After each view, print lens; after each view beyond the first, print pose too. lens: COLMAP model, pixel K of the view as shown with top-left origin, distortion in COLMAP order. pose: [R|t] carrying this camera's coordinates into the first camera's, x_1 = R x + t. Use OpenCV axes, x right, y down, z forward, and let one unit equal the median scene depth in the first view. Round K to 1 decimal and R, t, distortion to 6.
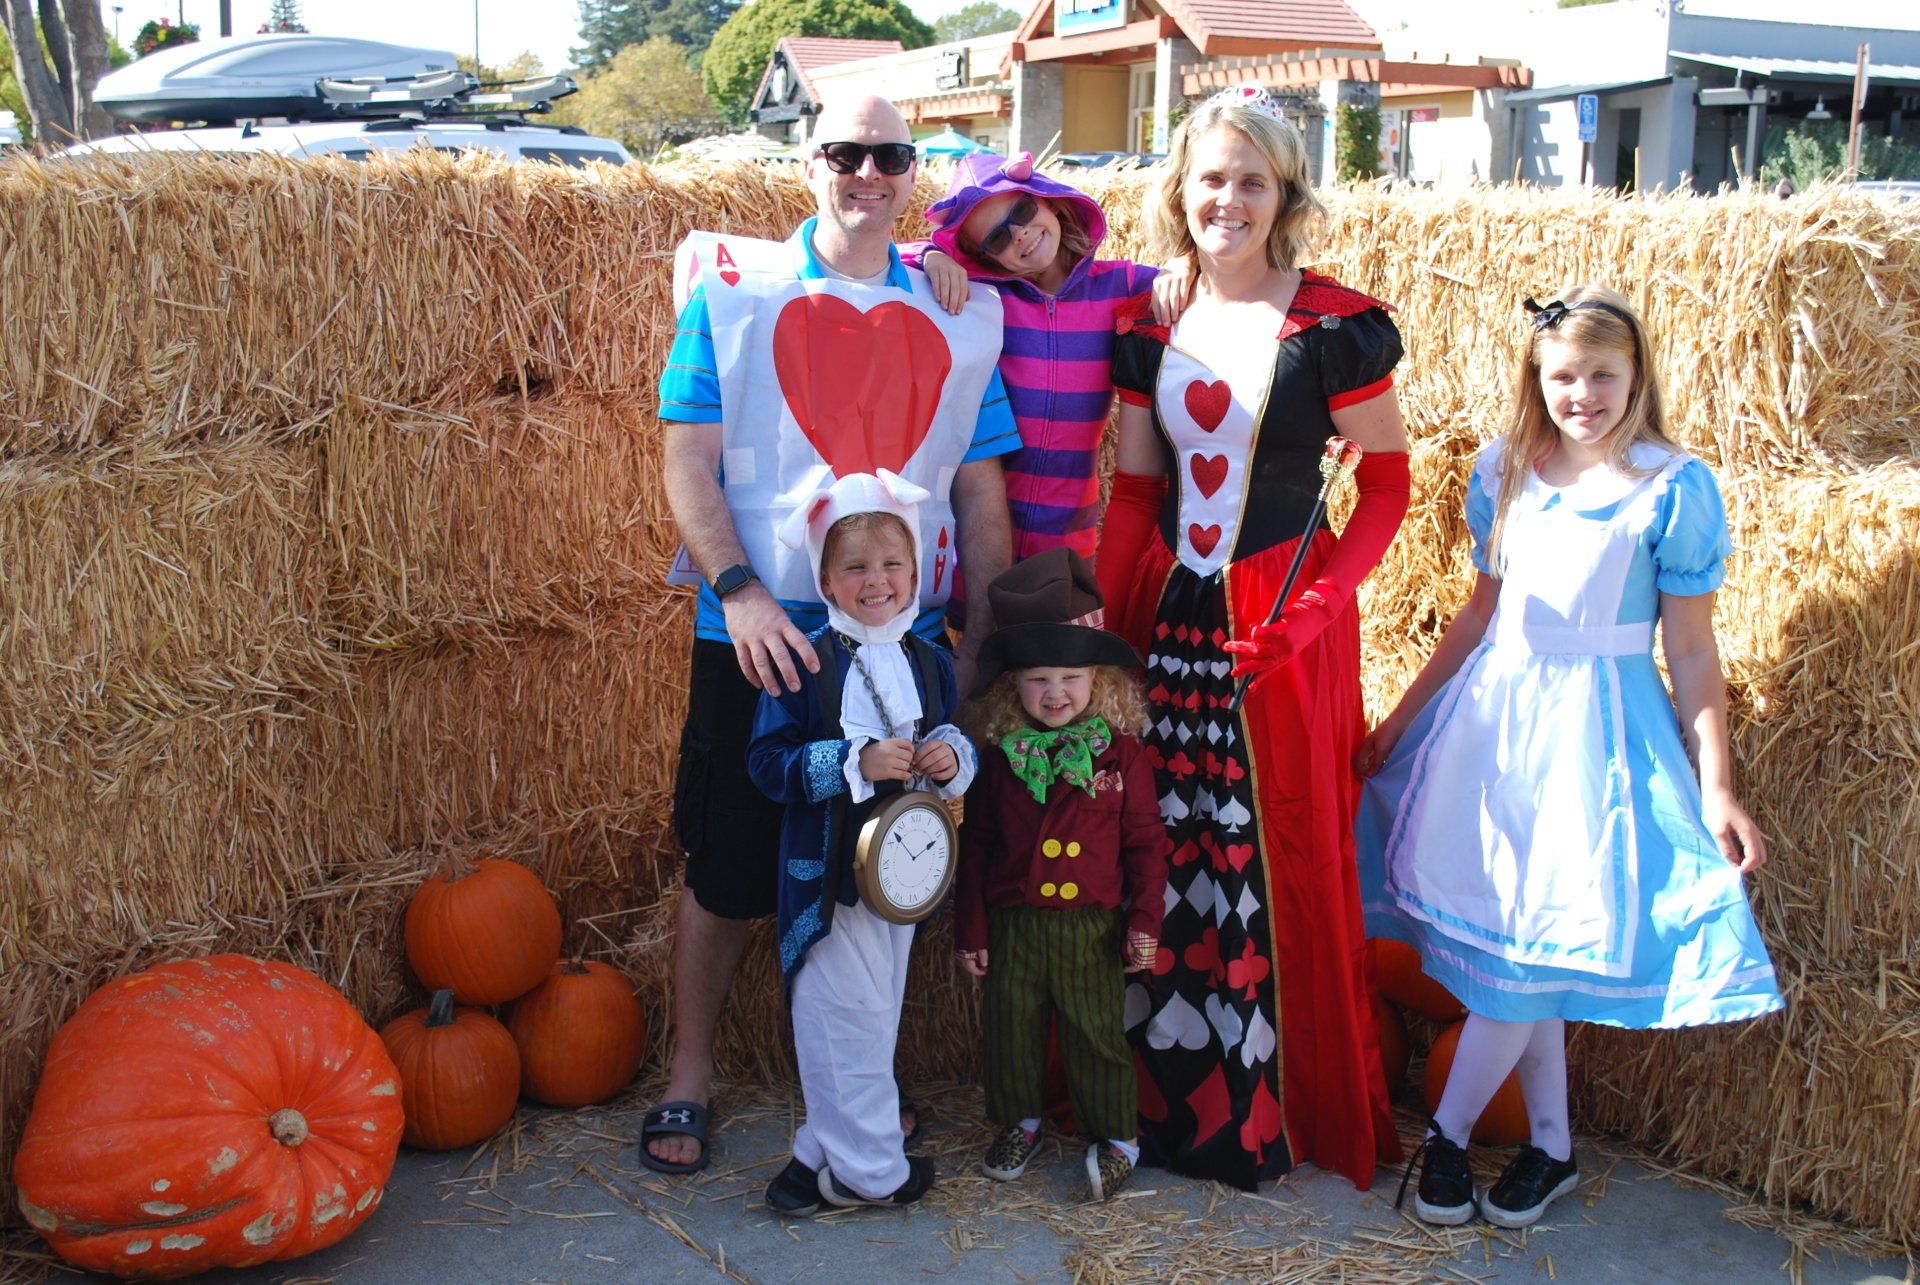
lens RADIAL K [[2341.7, 0, 951.6], [0, 2341.7, 643.3], [0, 0, 1]] dist [-0.035370, 0.000000]
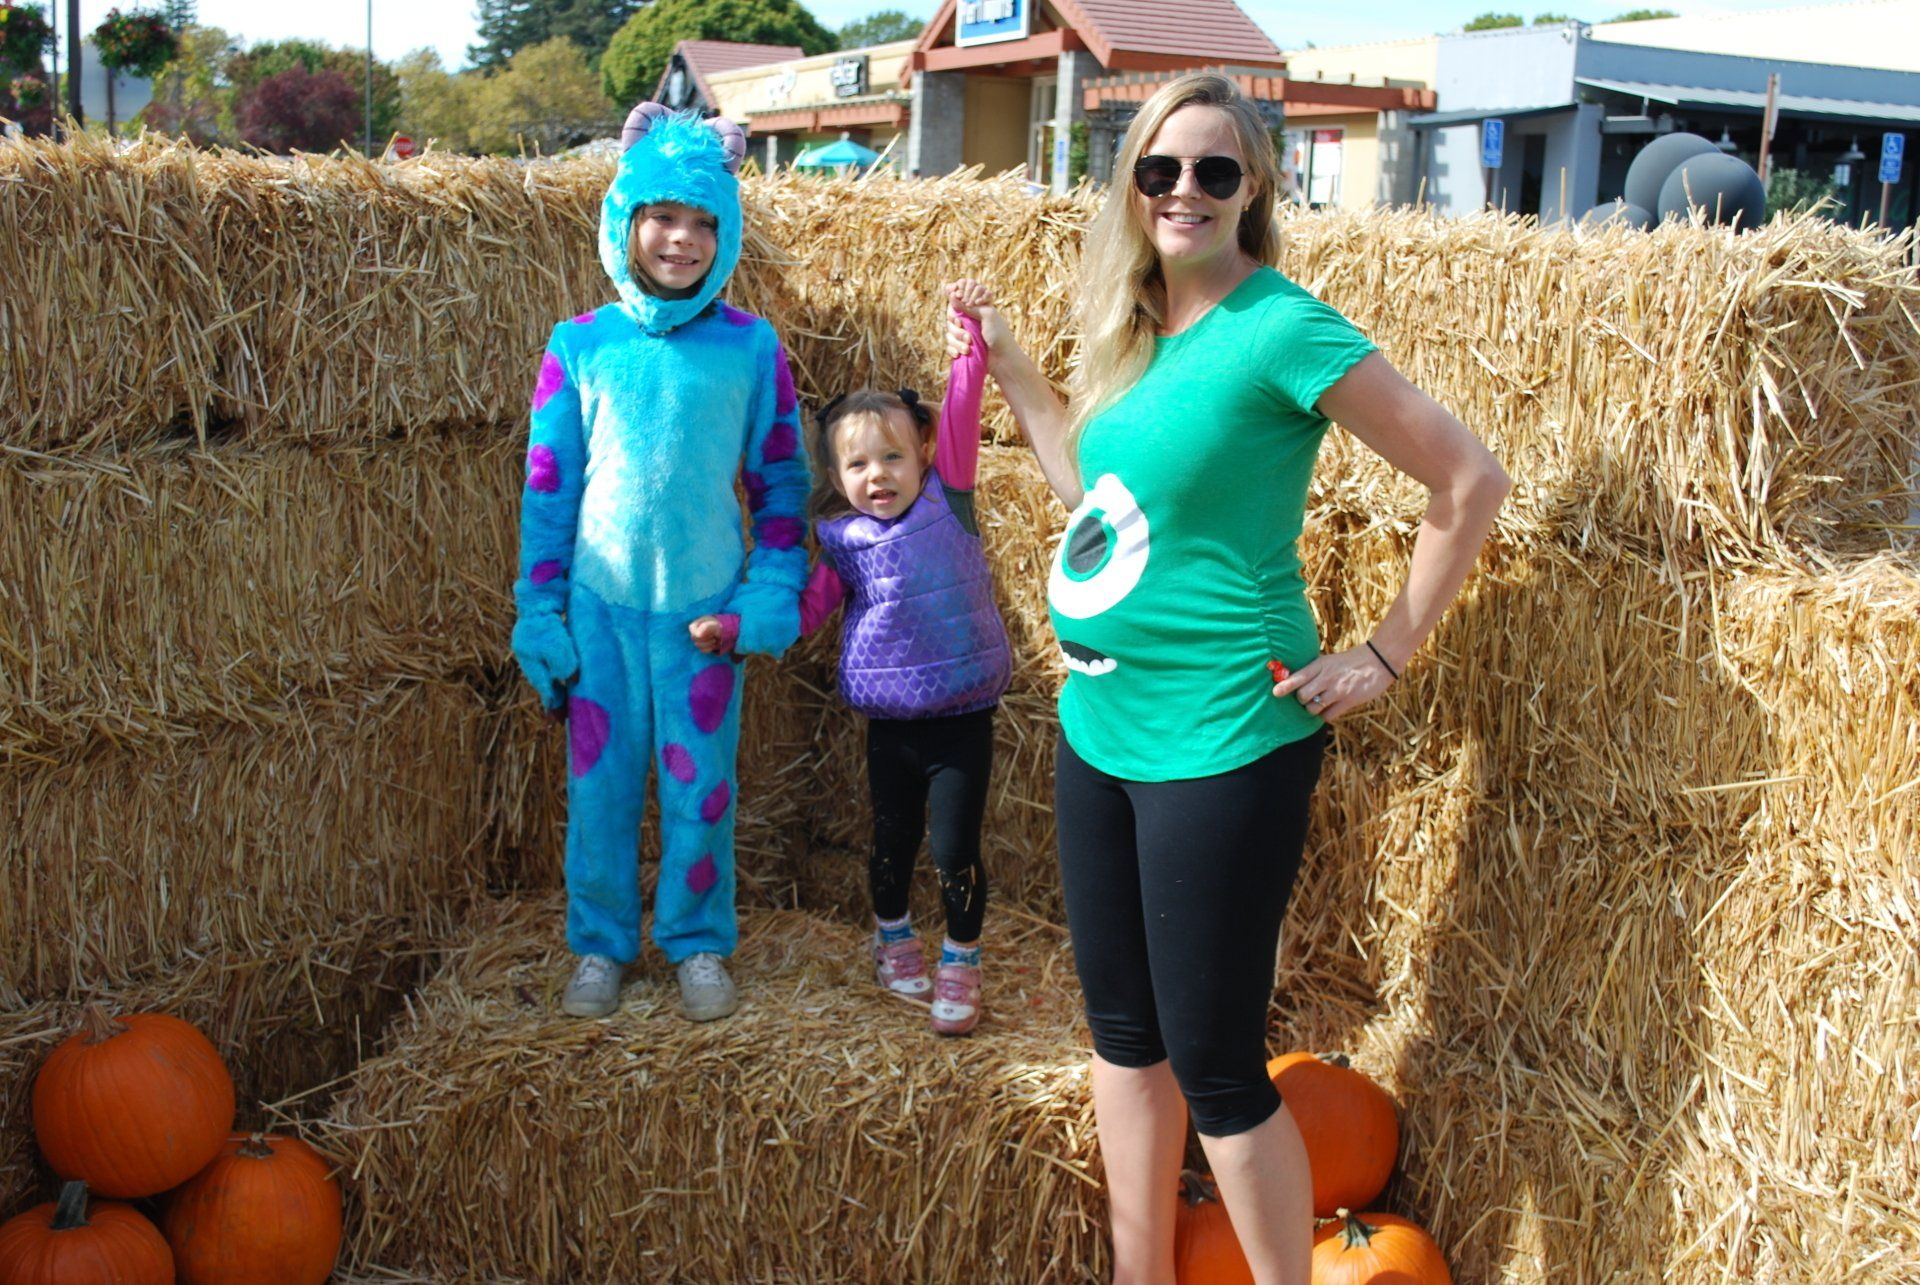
lens RADIAL K [[2341.7, 0, 960.1], [0, 2341.7, 649.3], [0, 0, 1]] dist [-0.035370, 0.000000]
pose [[0.998791, 0.016486, 0.046304, 0.044538], [-0.016383, 0.999862, -0.002607, -0.036182], [-0.046341, 0.001845, 0.998924, 0.184818]]
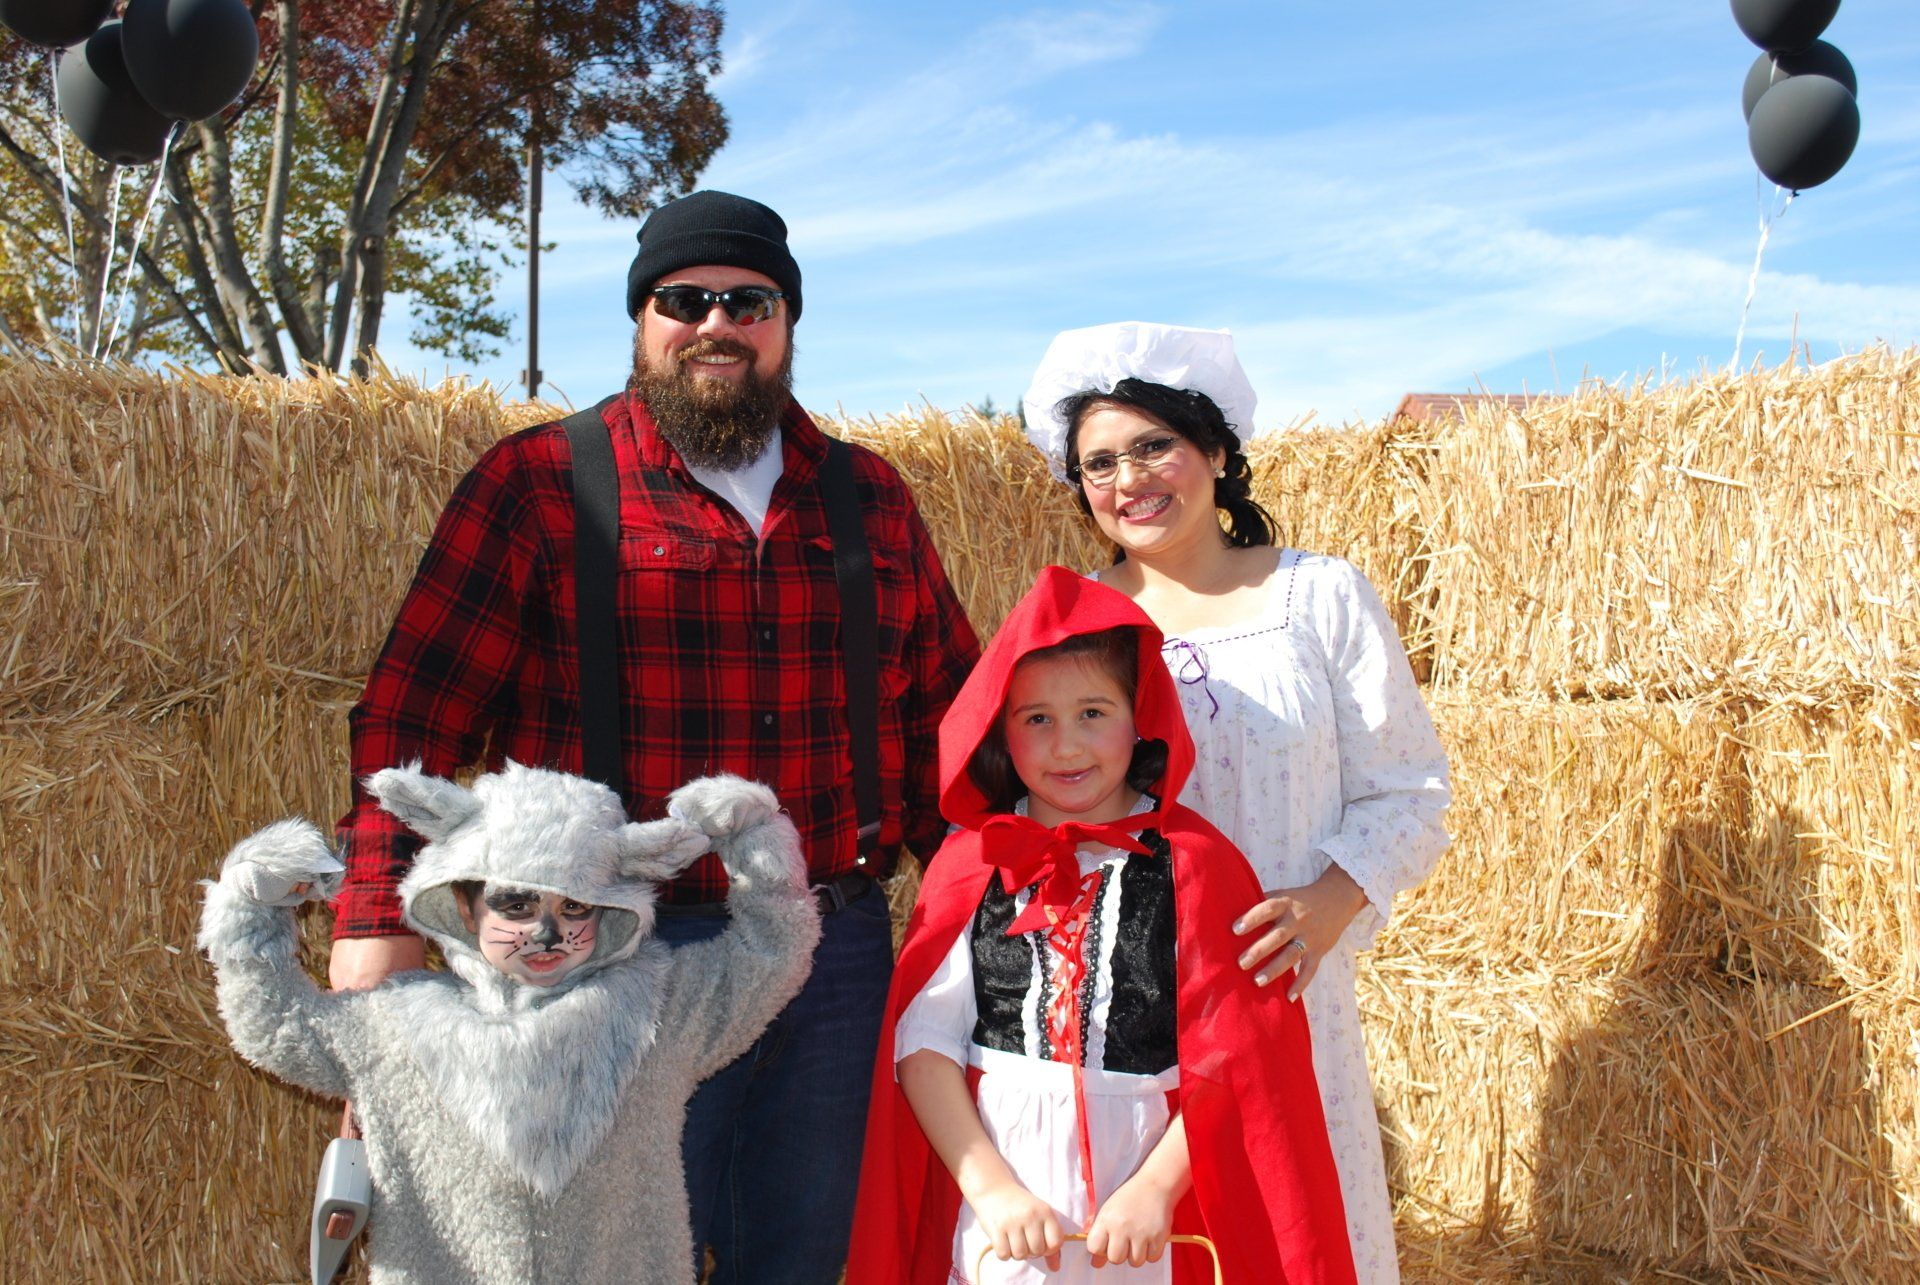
lens RADIAL K [[2341.7, 0, 953.8], [0, 2341.7, 633.9], [0, 0, 1]] dist [-0.035370, 0.000000]
pose [[0.989376, -0.034992, -0.141104, 0.080613], [0.002704, 0.974862, -0.222791, 0.056927], [0.145353, 0.220043, 0.964600, 0.270106]]
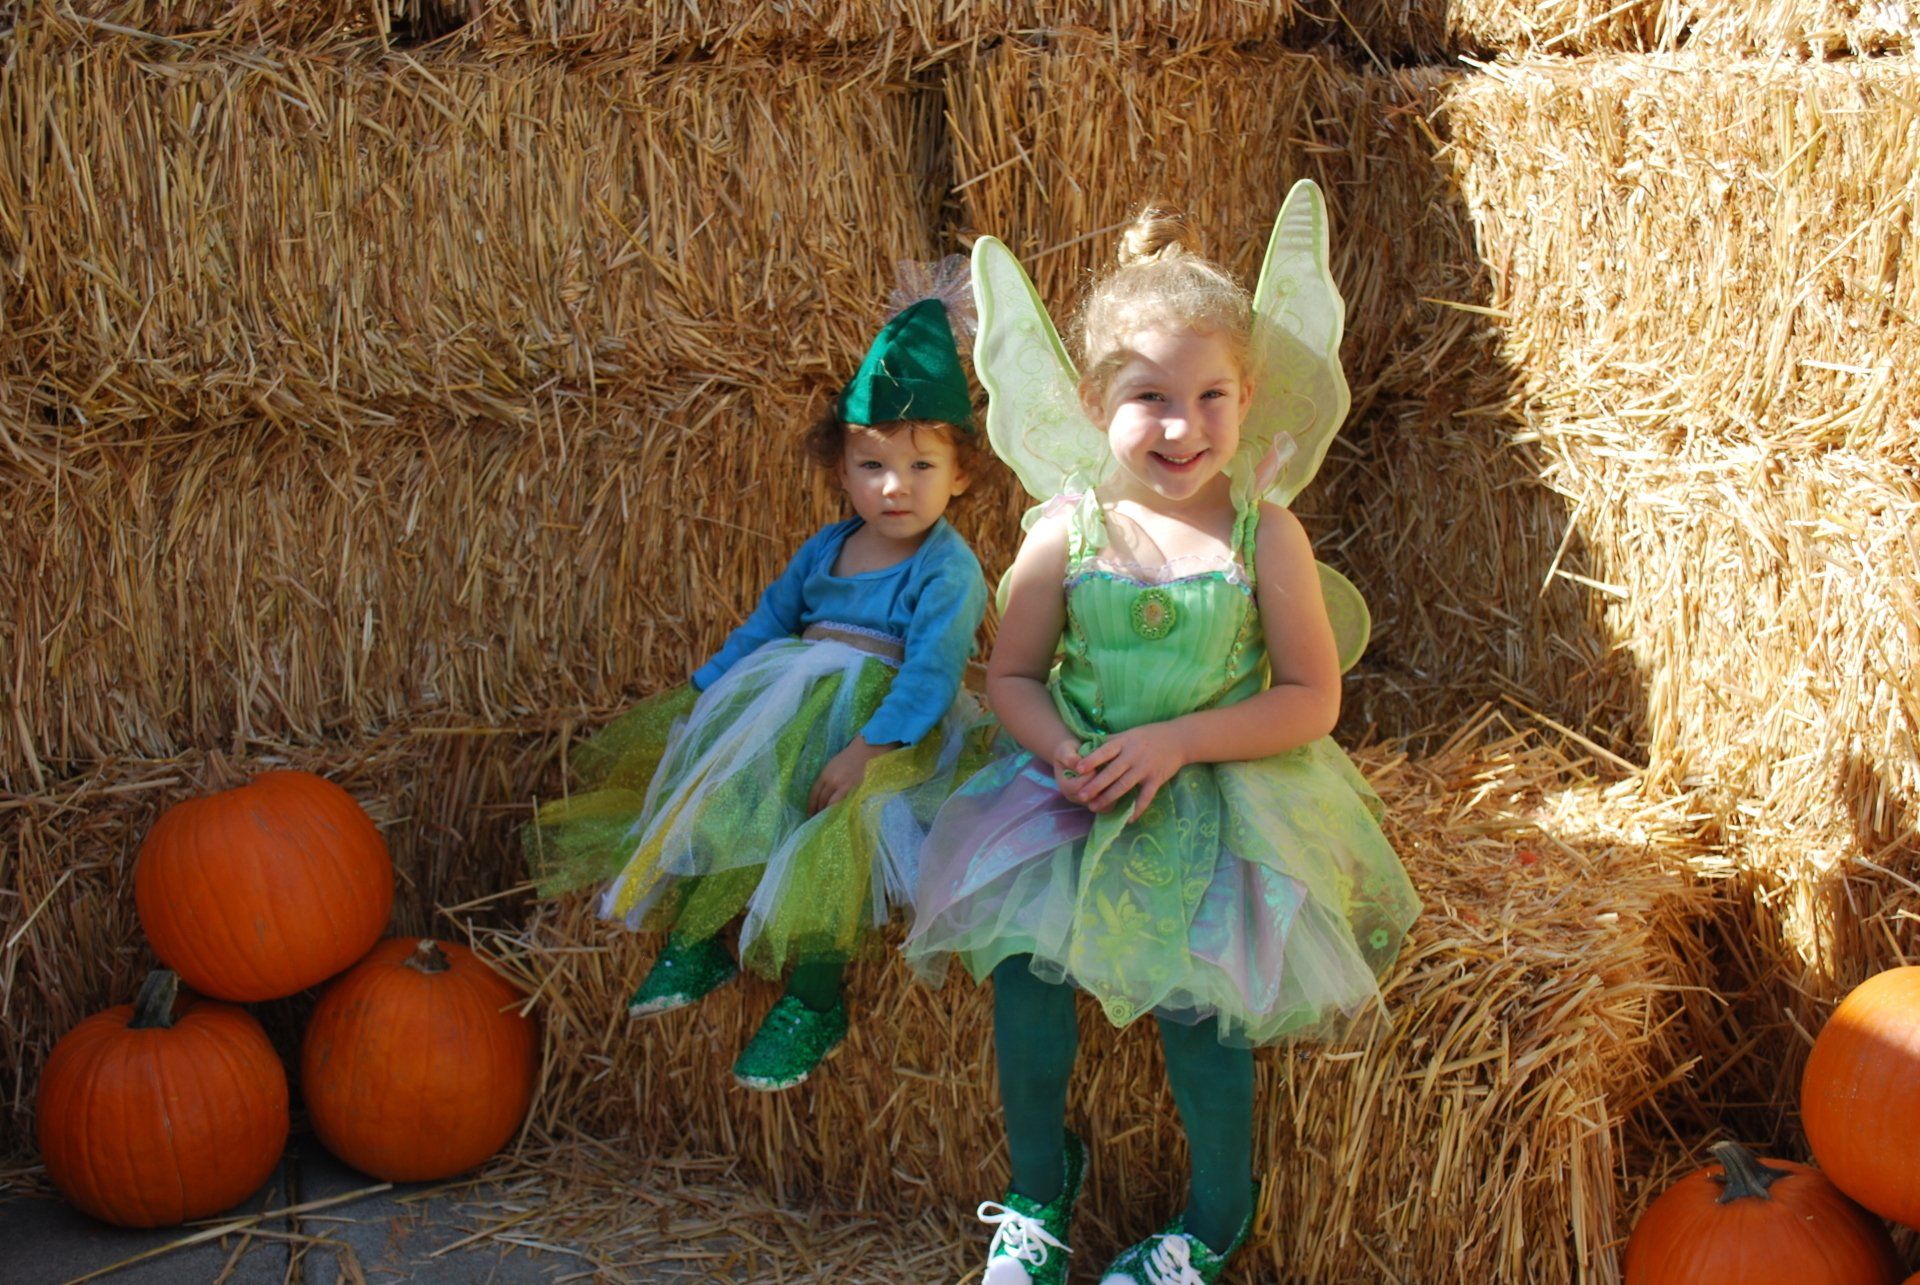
lens RADIAL K [[2341.7, 0, 934.0], [0, 2341.7, 645.6], [0, 0, 1]] dist [-0.035370, 0.000000]
pose [[0.926118, 0.051179, -0.373746, 0.196597], [-0.045497, 0.998676, 0.024014, 0.036605], [0.374480, -0.005235, 0.927220, 0.490126]]
